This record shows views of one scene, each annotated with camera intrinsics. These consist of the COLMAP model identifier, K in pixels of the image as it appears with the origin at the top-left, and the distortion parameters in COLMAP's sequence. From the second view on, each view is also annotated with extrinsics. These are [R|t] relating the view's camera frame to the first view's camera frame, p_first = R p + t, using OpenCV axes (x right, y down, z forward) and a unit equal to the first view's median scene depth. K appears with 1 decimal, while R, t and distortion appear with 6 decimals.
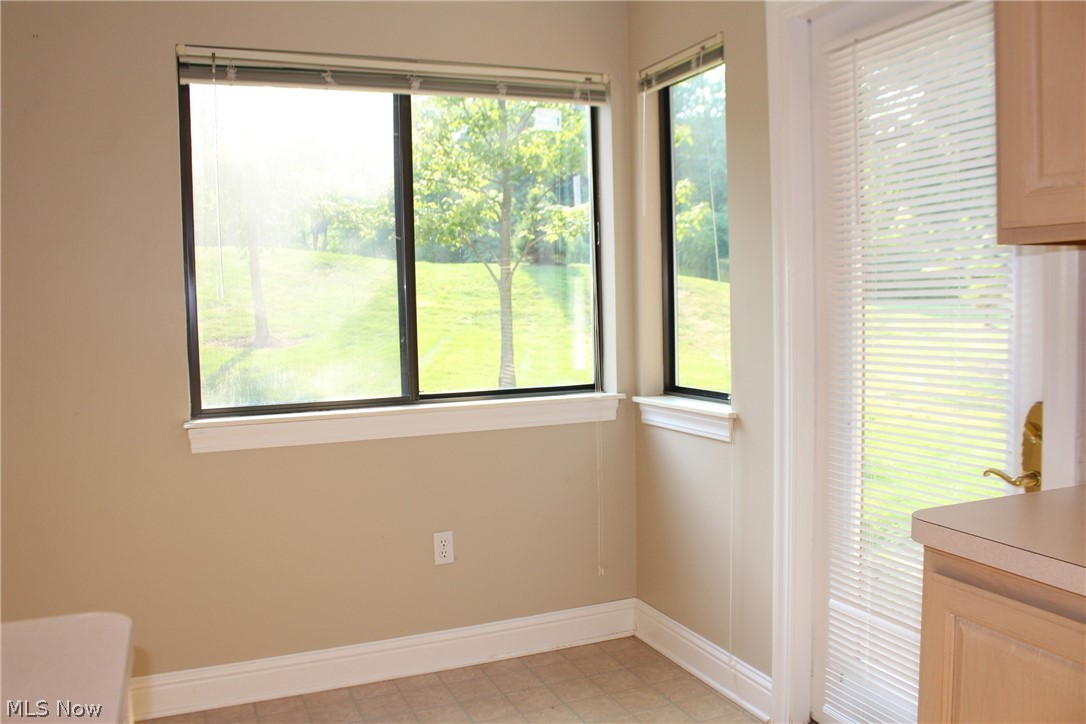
lens RADIAL K [[919.6, 0, 534.7], [0, 919.6, 357.9], [0, 0, 1]] dist [-0.069313, 0.010306]
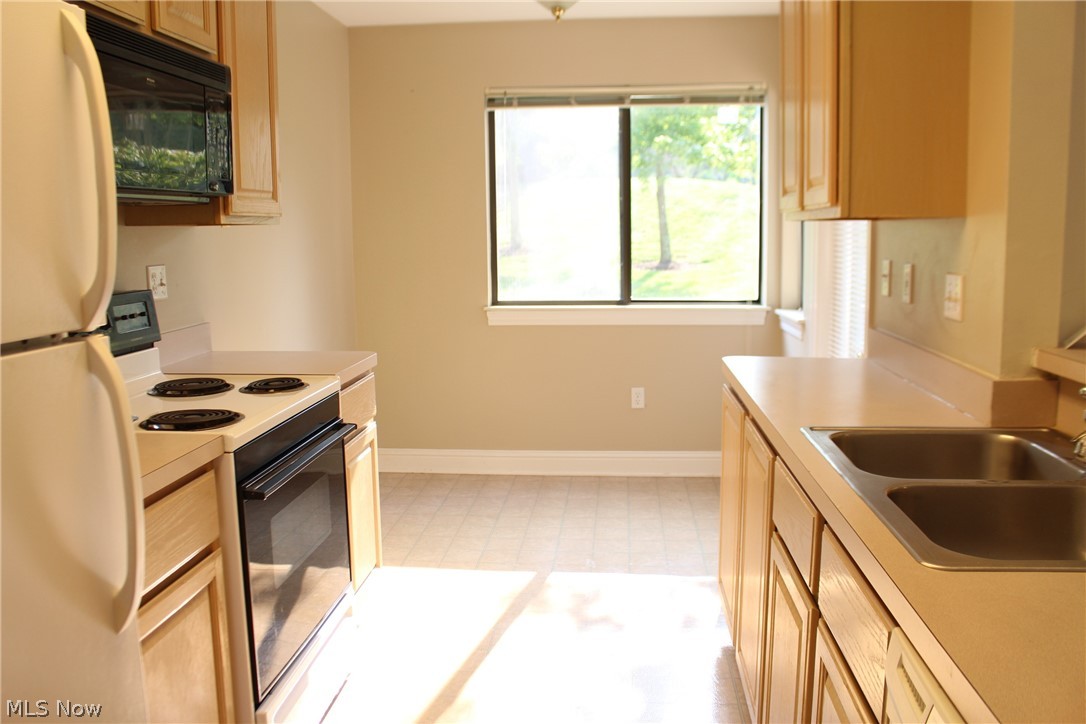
lens RADIAL K [[919.6, 0, 548.7], [0, 919.6, 363.7], [0, 0, 1]] dist [-0.069313, 0.010306]
pose [[0.895621, 0.079152, -0.437719, 0.448178], [-0.041267, 0.994582, 0.095413, 0.005060], [0.442899, -0.067390, 0.894035, -0.470321]]
